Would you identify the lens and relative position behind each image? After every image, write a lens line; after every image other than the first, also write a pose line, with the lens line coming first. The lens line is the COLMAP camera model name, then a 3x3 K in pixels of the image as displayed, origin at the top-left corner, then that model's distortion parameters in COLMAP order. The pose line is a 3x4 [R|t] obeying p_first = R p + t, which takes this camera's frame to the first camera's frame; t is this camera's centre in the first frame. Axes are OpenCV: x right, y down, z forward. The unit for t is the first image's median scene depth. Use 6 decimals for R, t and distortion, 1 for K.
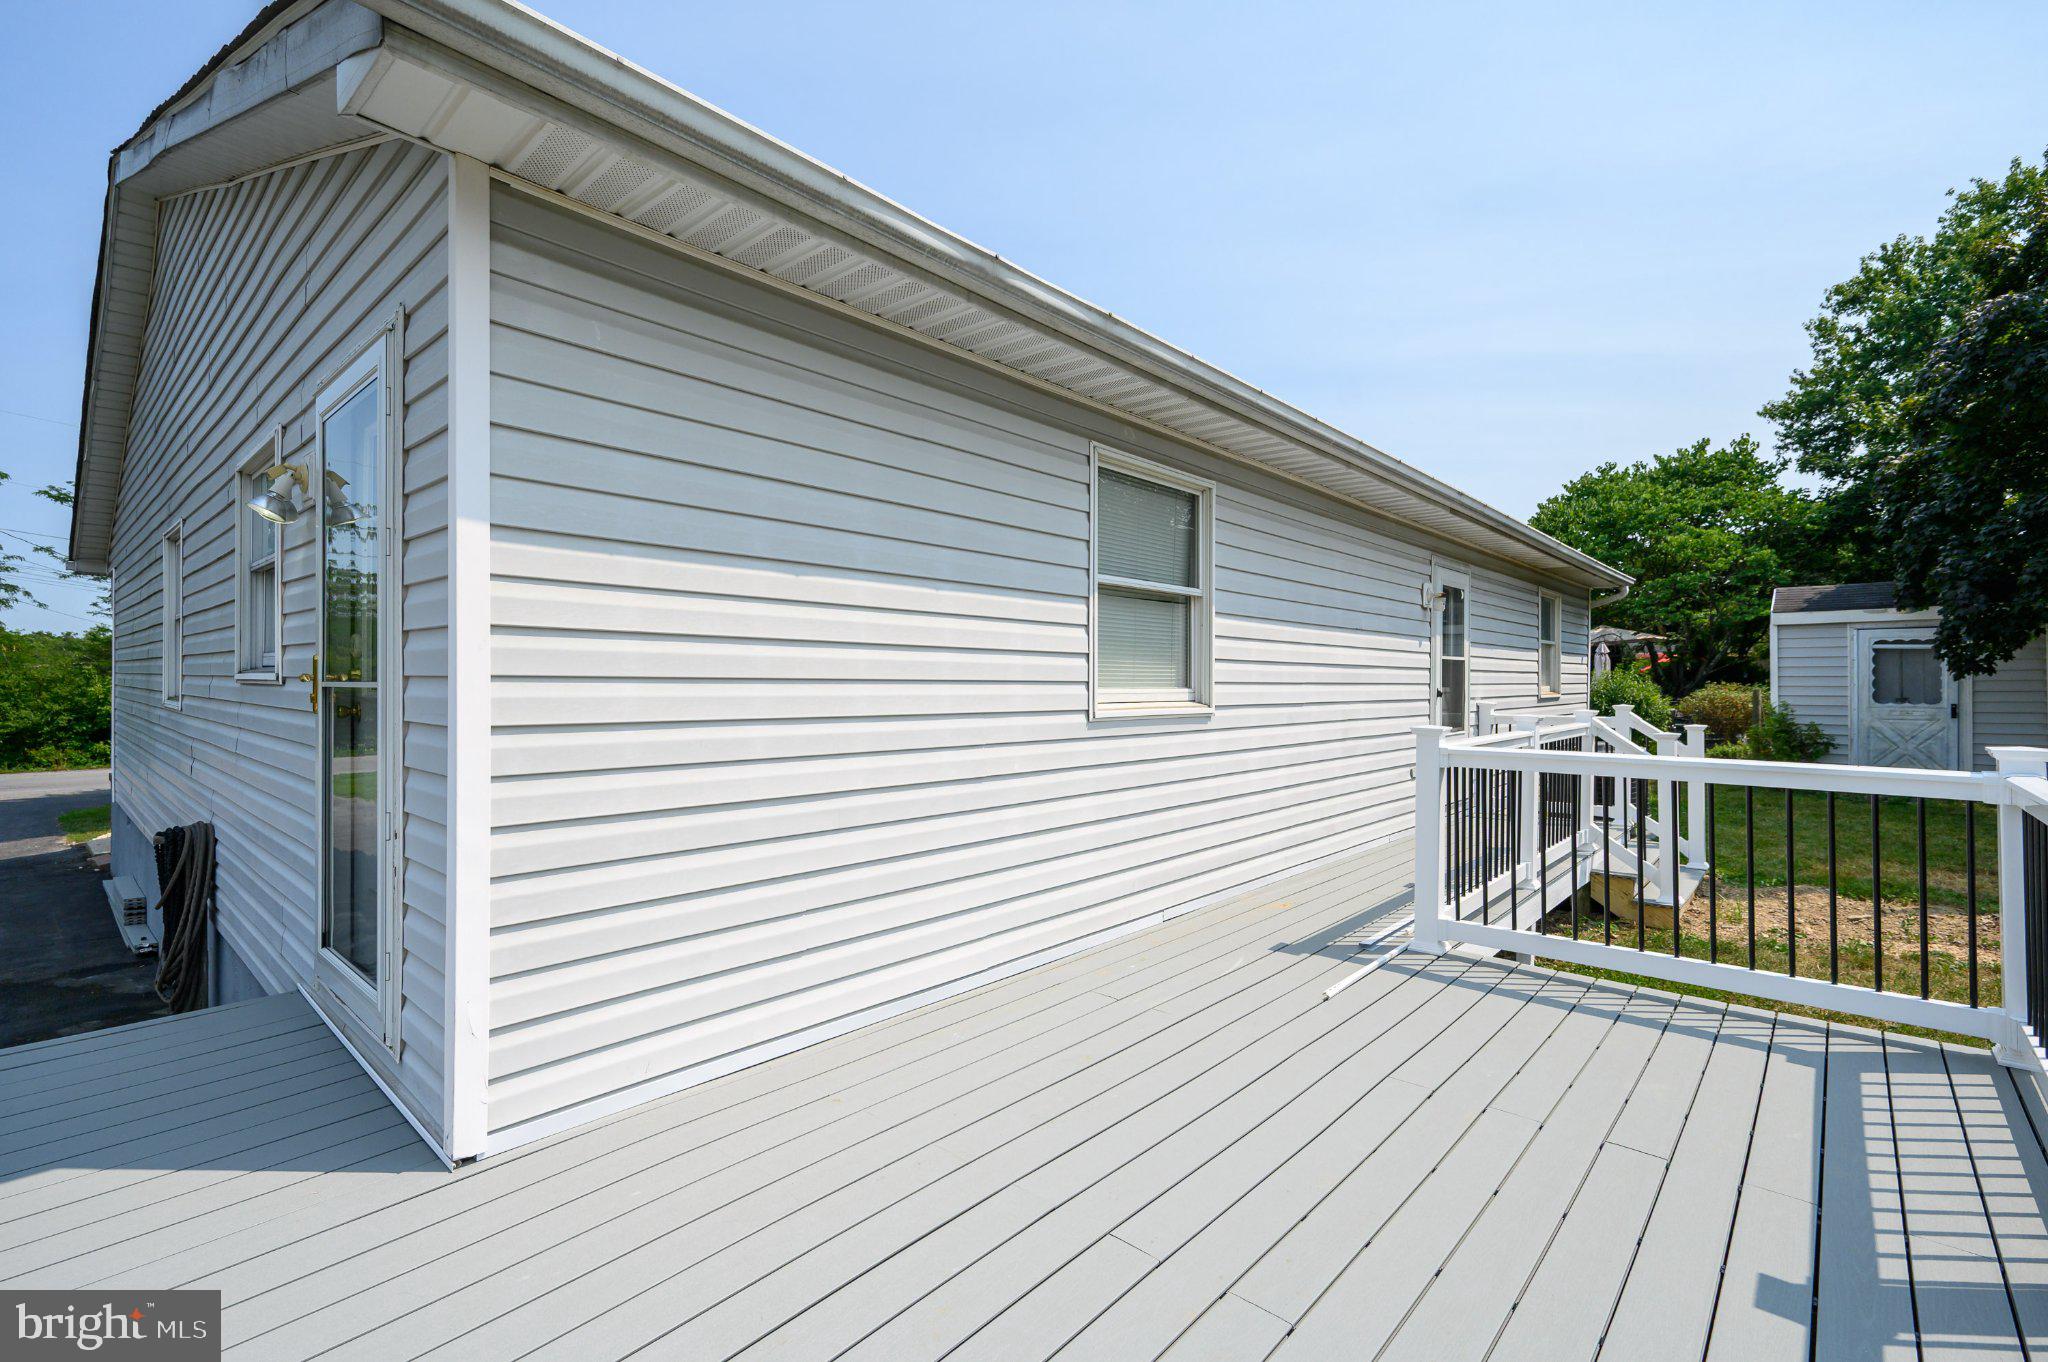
lens RADIAL K [[915.7, 0, 1022.1], [0, 915.7, 675.2], [0, 0, 1]] dist [0.001004, 0.000070]
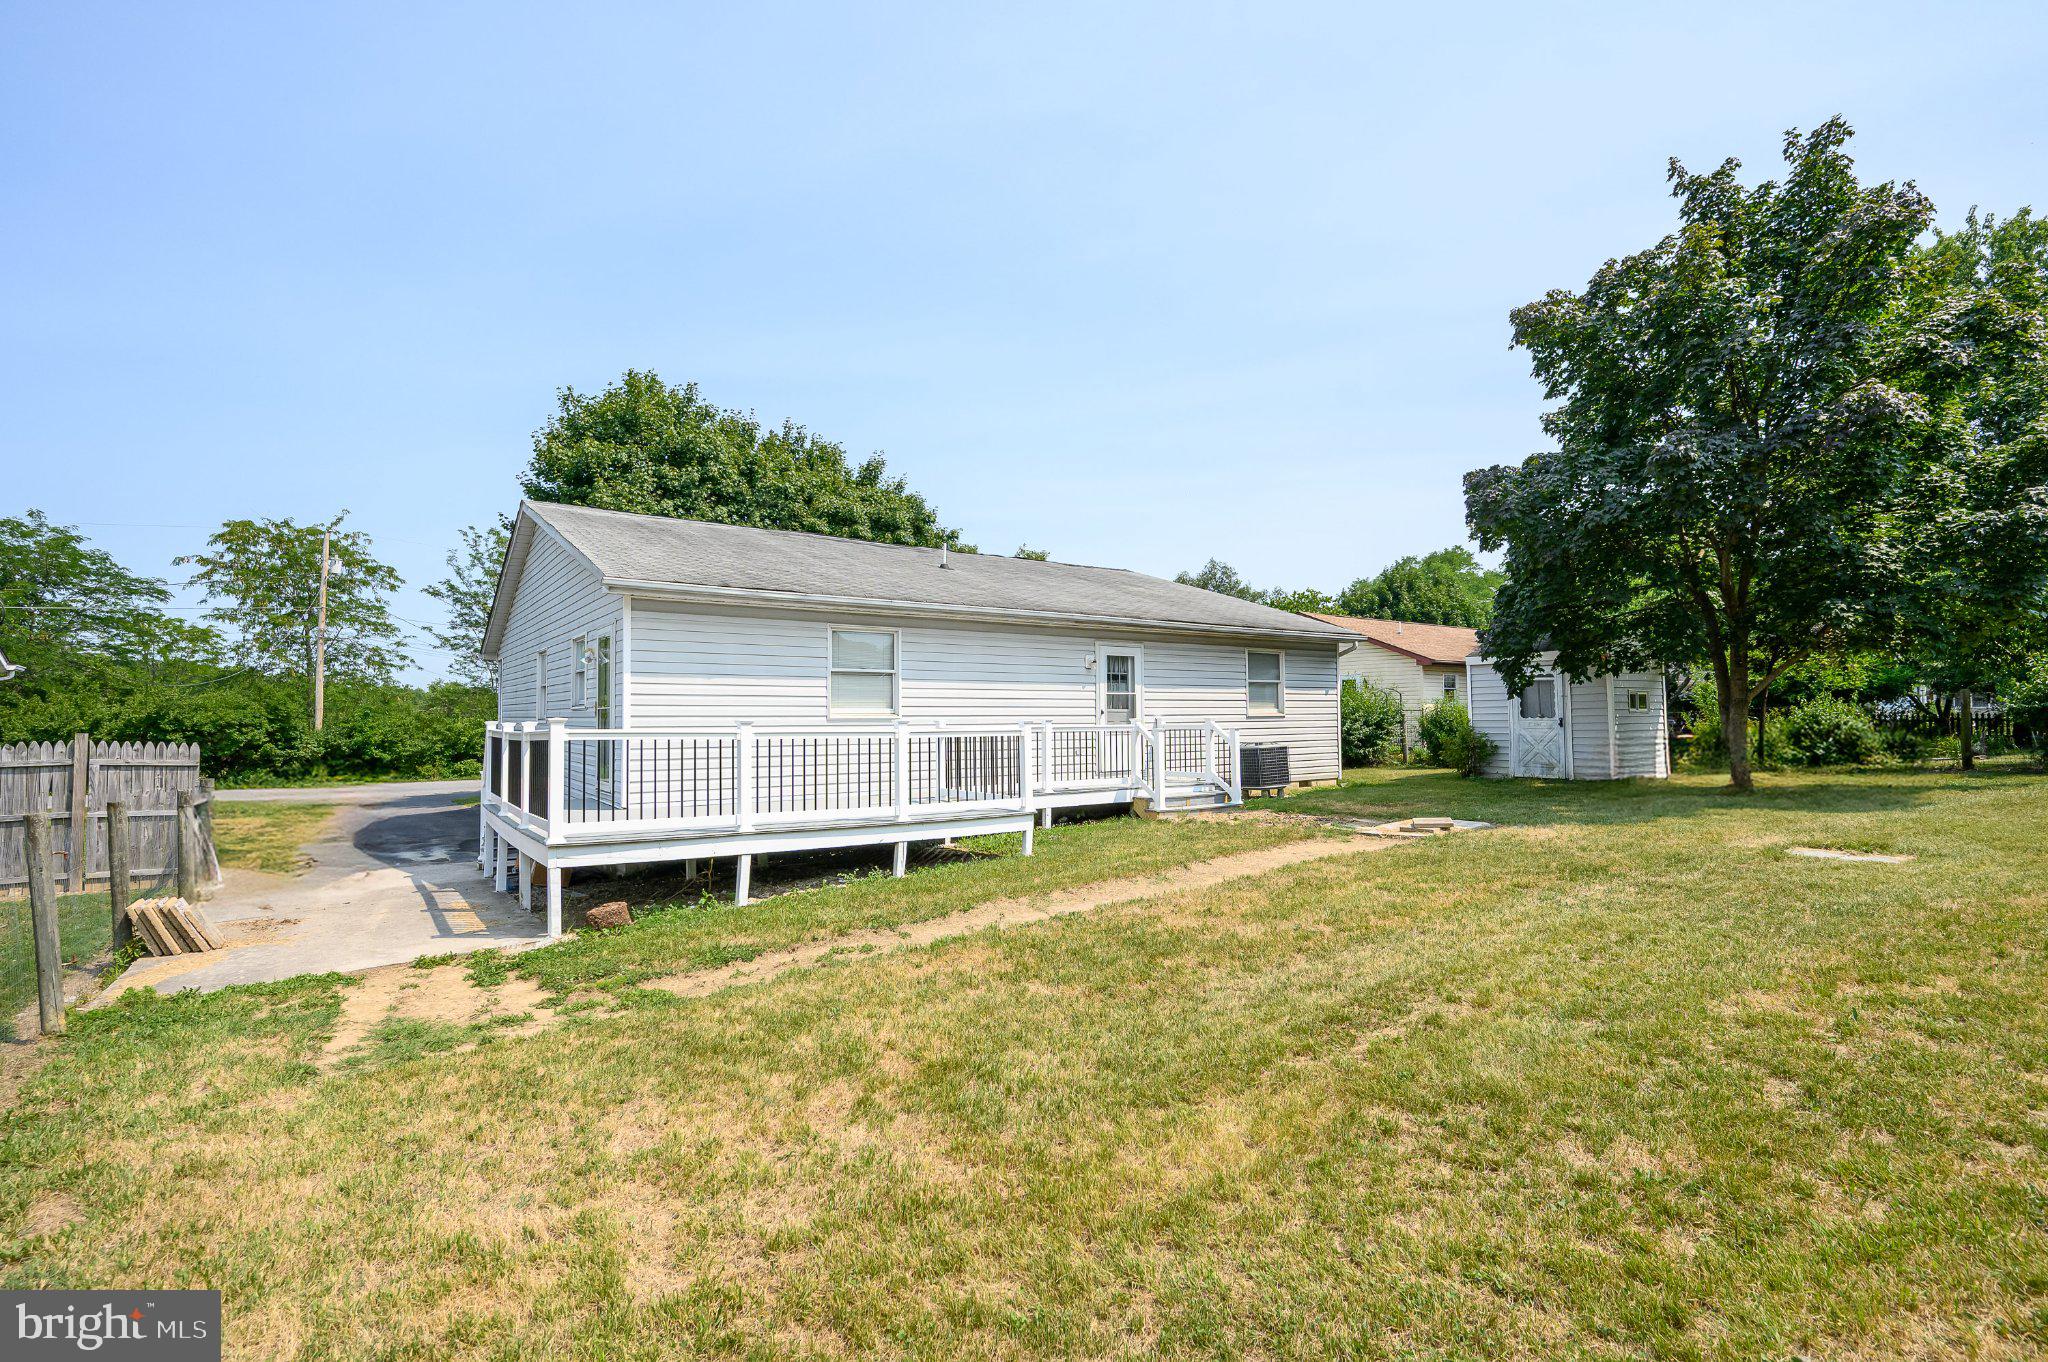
lens RADIAL K [[915.7, 0, 1024.8], [0, 915.7, 685.8], [0, 0, 1]] dist [0.001004, 0.000070]
pose [[0.977972, -0.017770, -0.207978, 0.460025], [0.011967, 0.999504, -0.029128, 0.012480], [0.208392, 0.025998, 0.977700, -0.613645]]
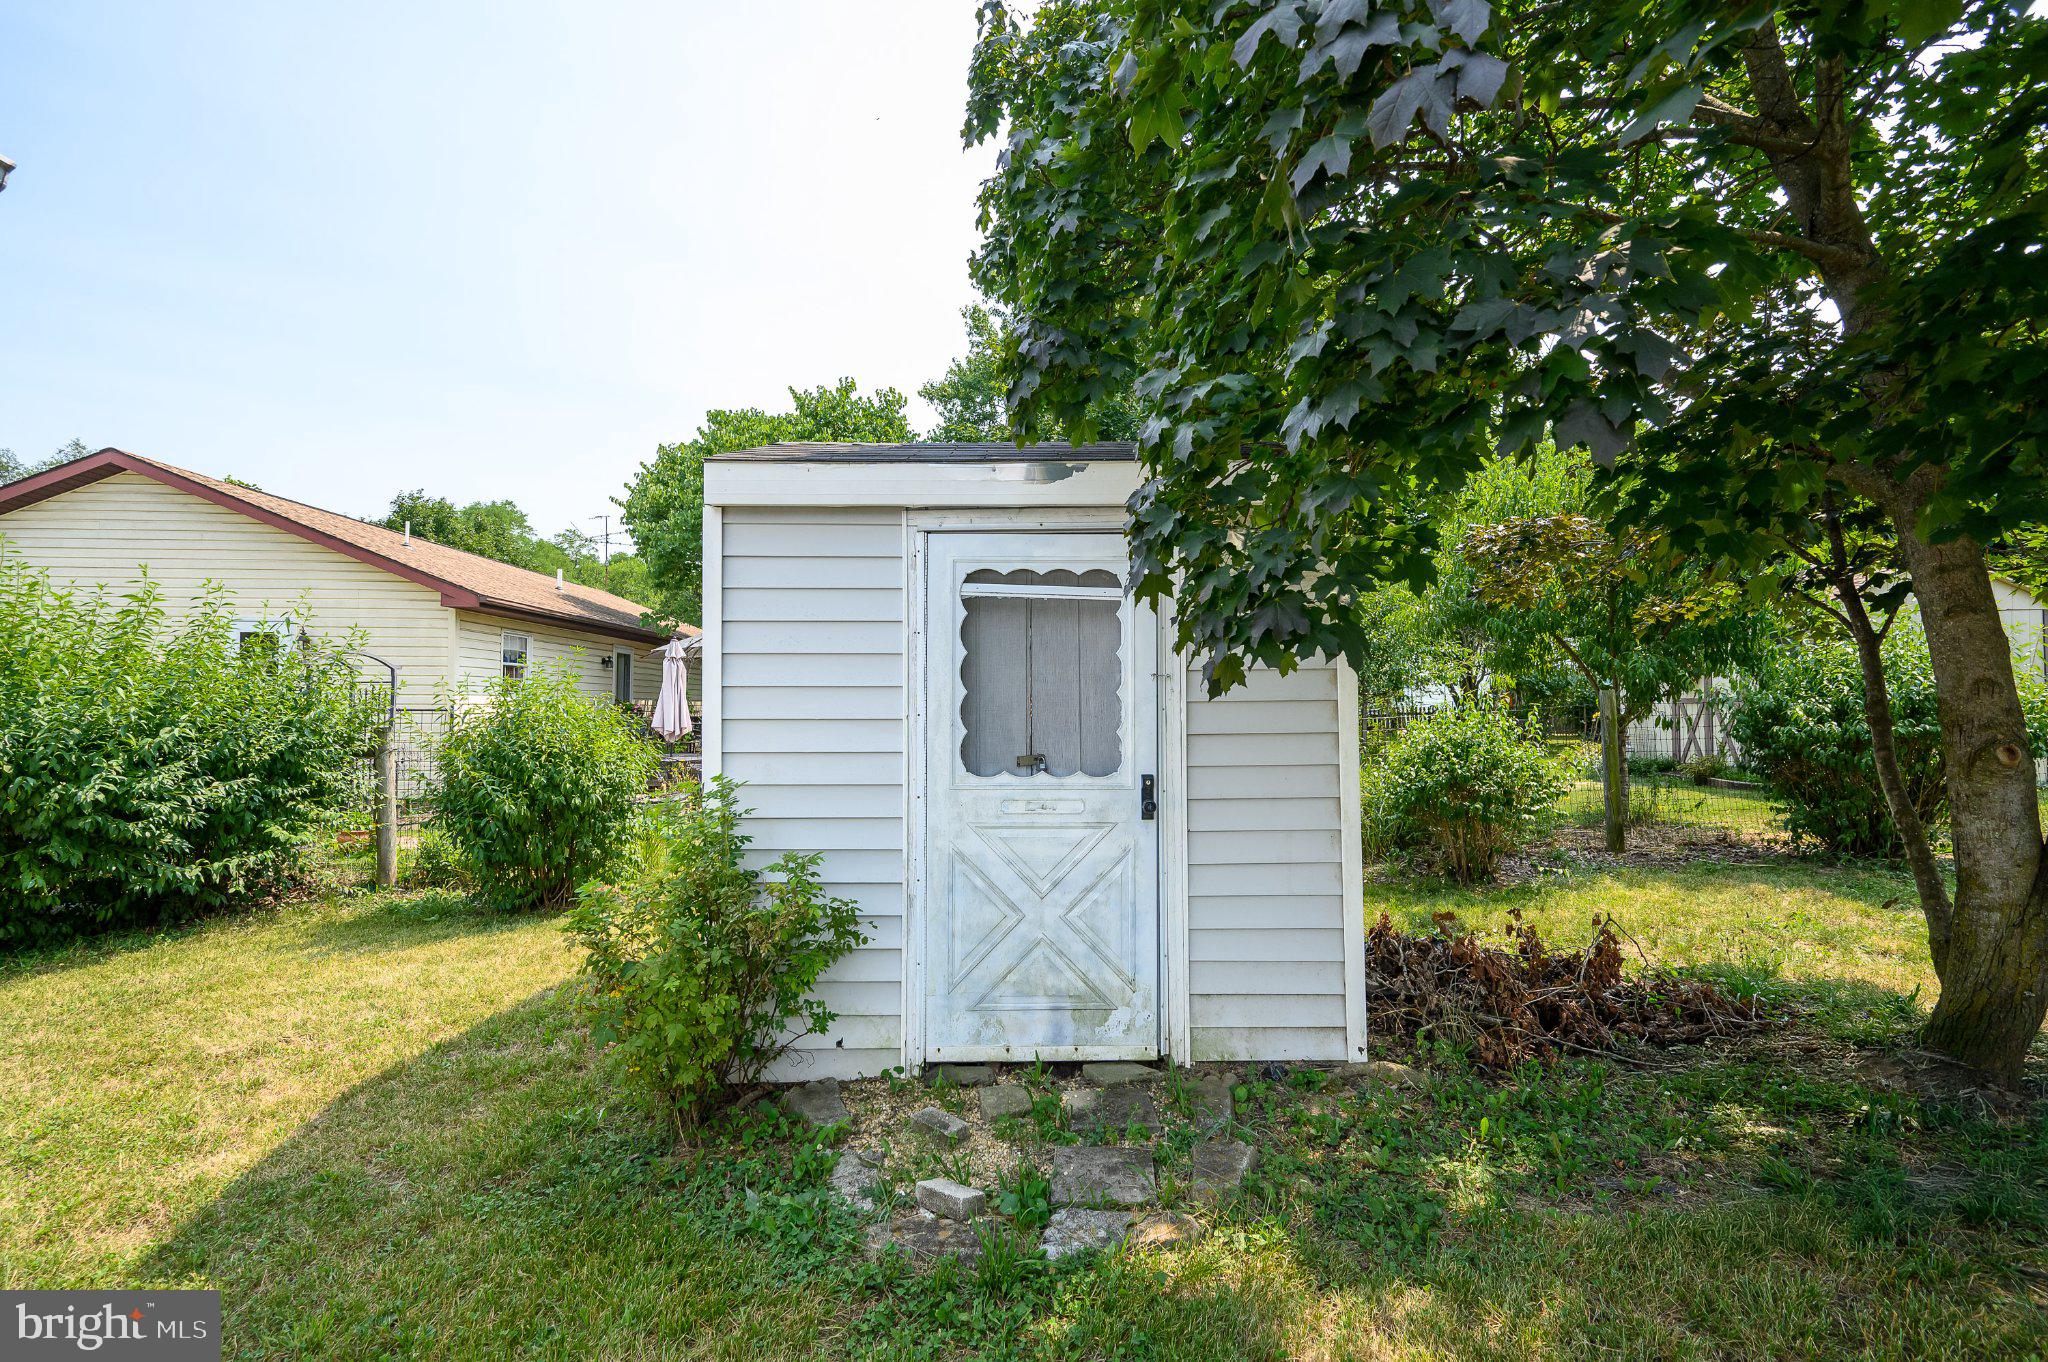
lens RADIAL K [[915.7, 0, 1042.6], [0, 915.7, 691.7], [0, 0, 1]] dist [0.001004, 0.000070]
pose [[0.718512, 0.005755, 0.695491, 0.742817], [-0.001889, 0.999978, -0.006324, 0.004423], [-0.695512, 0.003230, 0.718507, 0.769957]]
